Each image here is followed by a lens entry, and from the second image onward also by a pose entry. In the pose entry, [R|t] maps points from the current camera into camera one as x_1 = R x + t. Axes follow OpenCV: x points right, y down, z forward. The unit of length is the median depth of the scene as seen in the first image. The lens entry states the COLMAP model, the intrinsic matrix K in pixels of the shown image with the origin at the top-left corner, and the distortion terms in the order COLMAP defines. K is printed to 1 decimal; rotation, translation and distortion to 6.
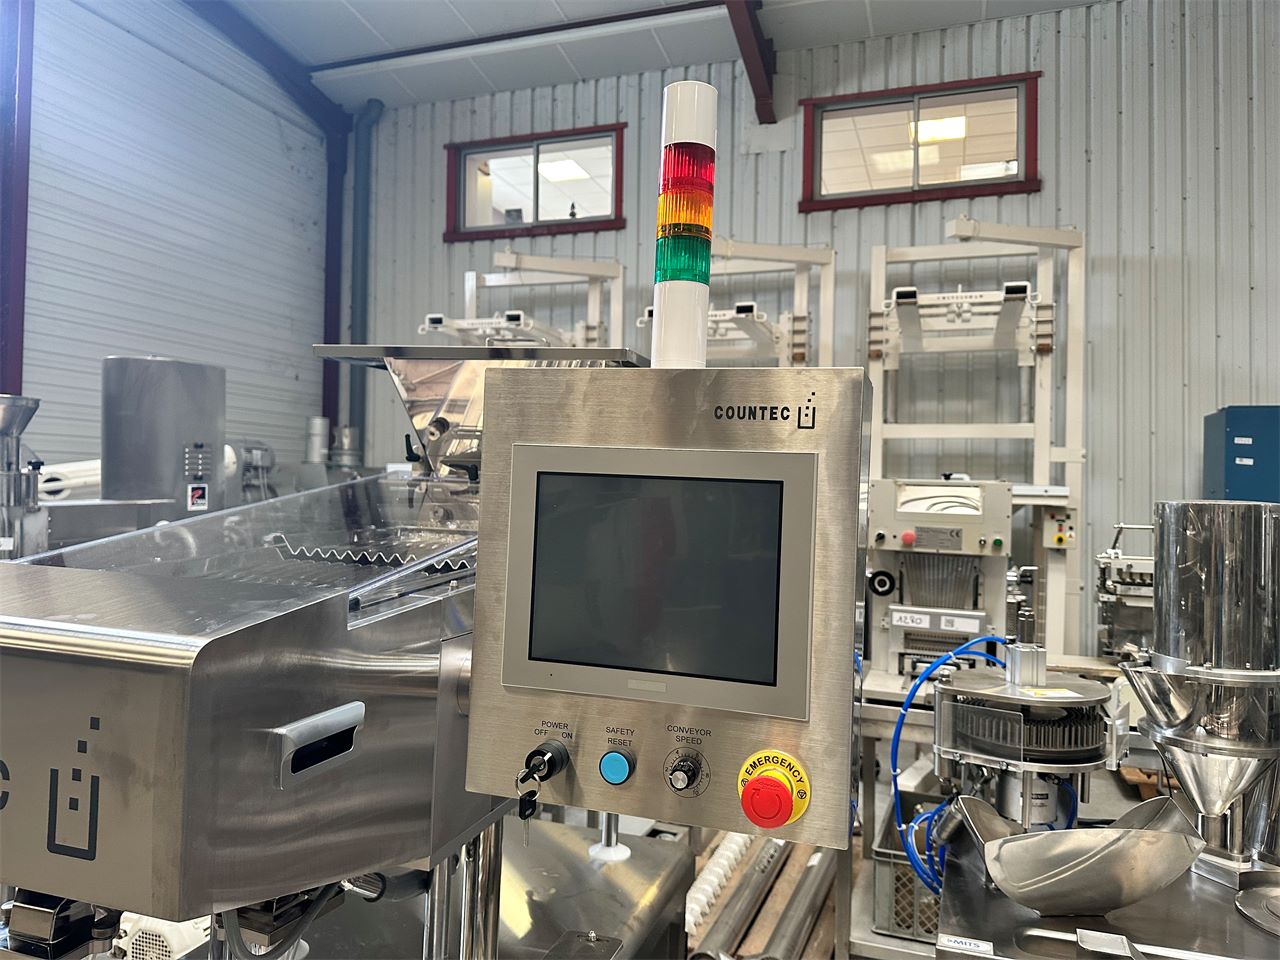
lens RADIAL K [[920.4, 0, 631.4], [0, 920.4, 483.3], [0, 0, 1]] dist [0.019730, -0.038240]
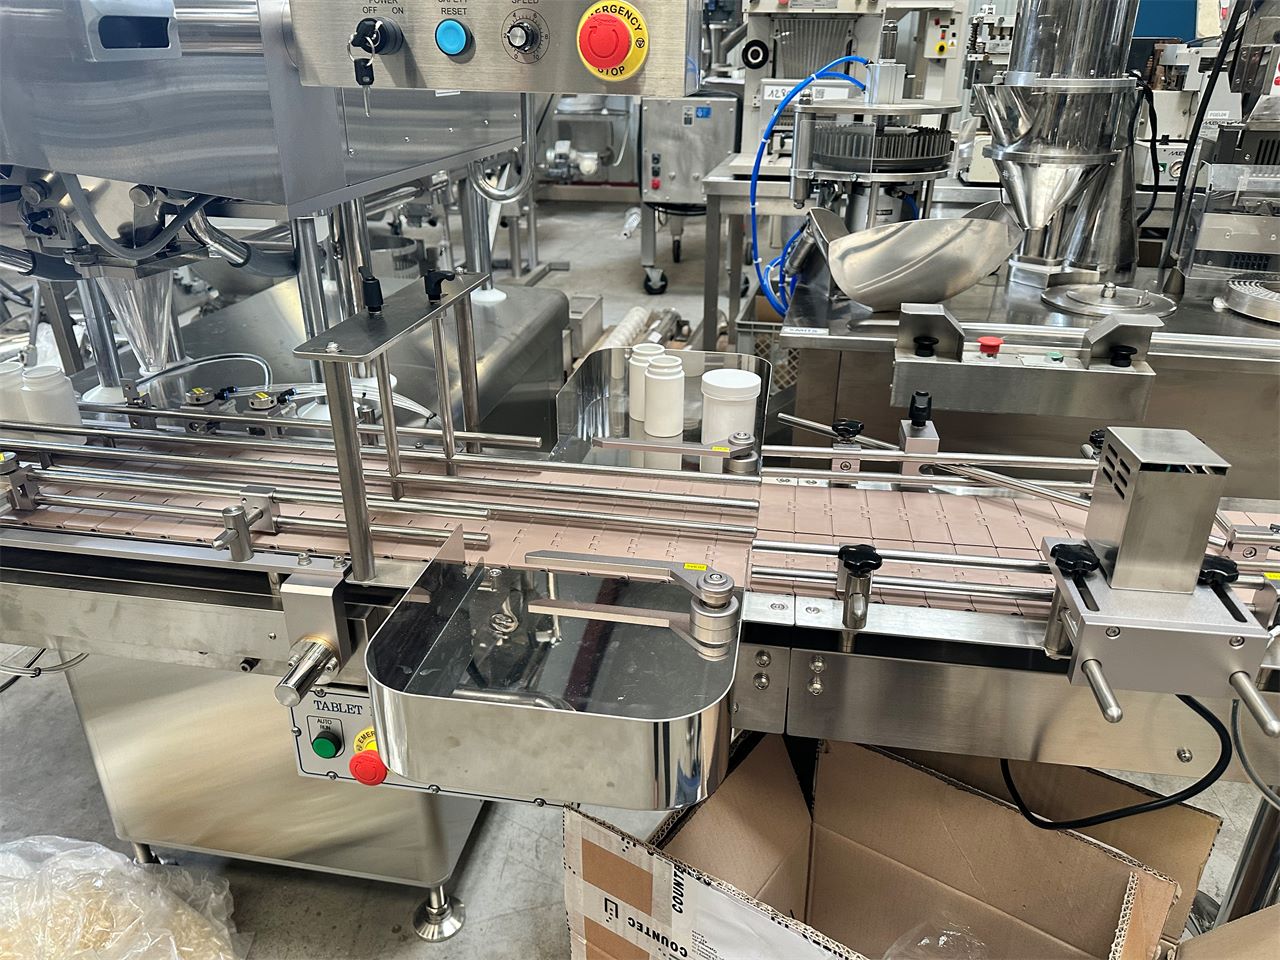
lens RADIAL K [[920.4, 0, 634.6], [0, 920.4, 470.1], [0, 0, 1]] dist [0.019730, -0.038240]
pose [[0.990840, -0.071215, 0.114734, 0.007787], [0.014591, 0.901123, 0.433318, 0.080185], [-0.134248, -0.427675, 0.893908, -0.022241]]
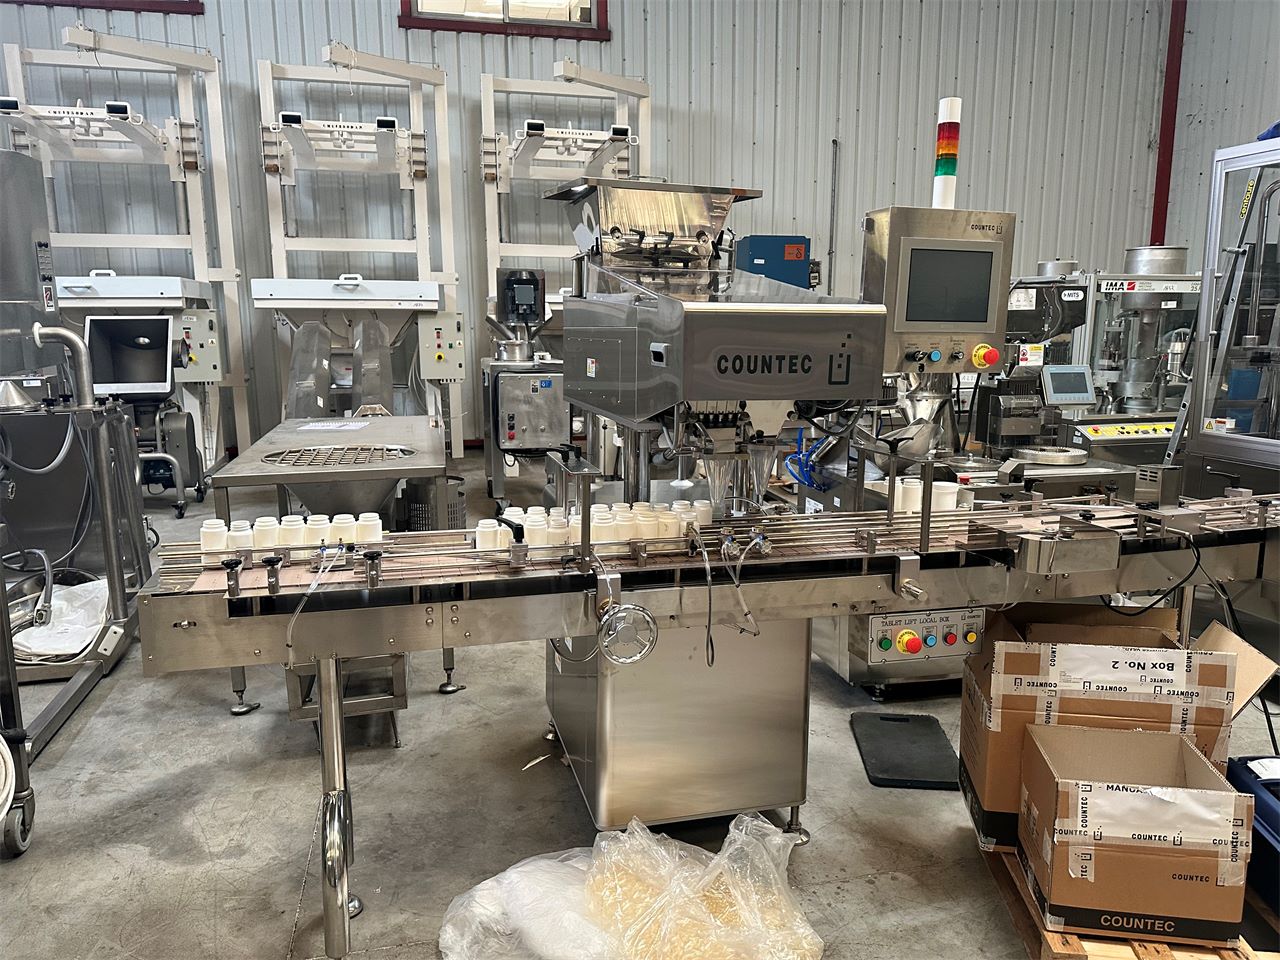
lens RADIAL K [[920.4, 0, 640.3], [0, 920.4, 476.9], [0, 0, 1]] dist [0.019730, -0.038240]
pose [[0.845984, -0.101767, 0.523406, -0.643175], [0.005084, 0.983113, 0.182932, 0.041589], [-0.533184, -0.152096, 0.832215, -0.254407]]
